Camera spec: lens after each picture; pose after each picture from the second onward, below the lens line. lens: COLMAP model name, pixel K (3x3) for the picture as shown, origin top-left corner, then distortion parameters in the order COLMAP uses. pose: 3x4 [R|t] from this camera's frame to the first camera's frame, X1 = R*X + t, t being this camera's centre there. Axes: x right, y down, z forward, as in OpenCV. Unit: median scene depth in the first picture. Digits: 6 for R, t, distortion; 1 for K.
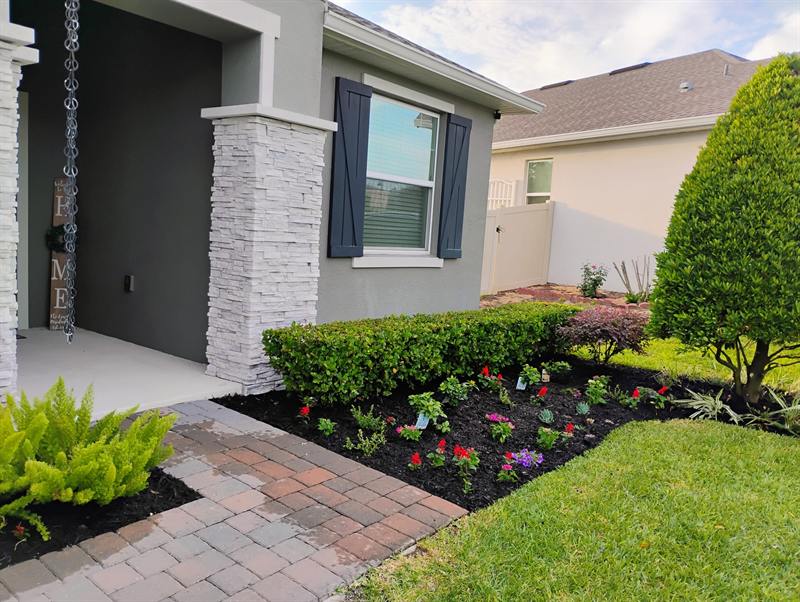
lens RADIAL K [[663.9, 0, 400.0], [0, 663.9, 301.0], [0, 0, 1]] dist [0.058374, -0.086710]
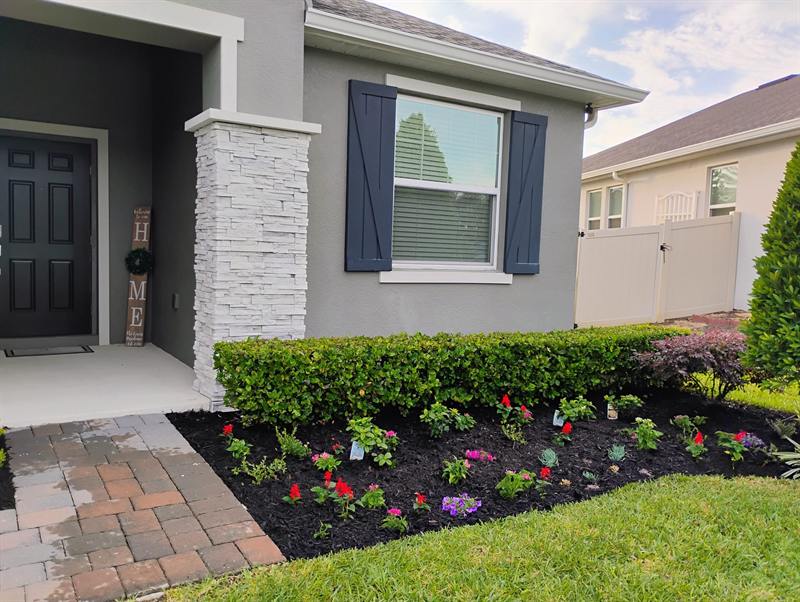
lens RADIAL K [[663.9, 0, 400.0], [0, 663.9, 301.0], [0, 0, 1]] dist [0.058374, -0.086710]
pose [[0.938167, -0.008397, -0.346081, 0.310442], [-0.010010, 0.998630, -0.051366, 0.025323], [0.346038, 0.051654, 0.936797, 0.164007]]
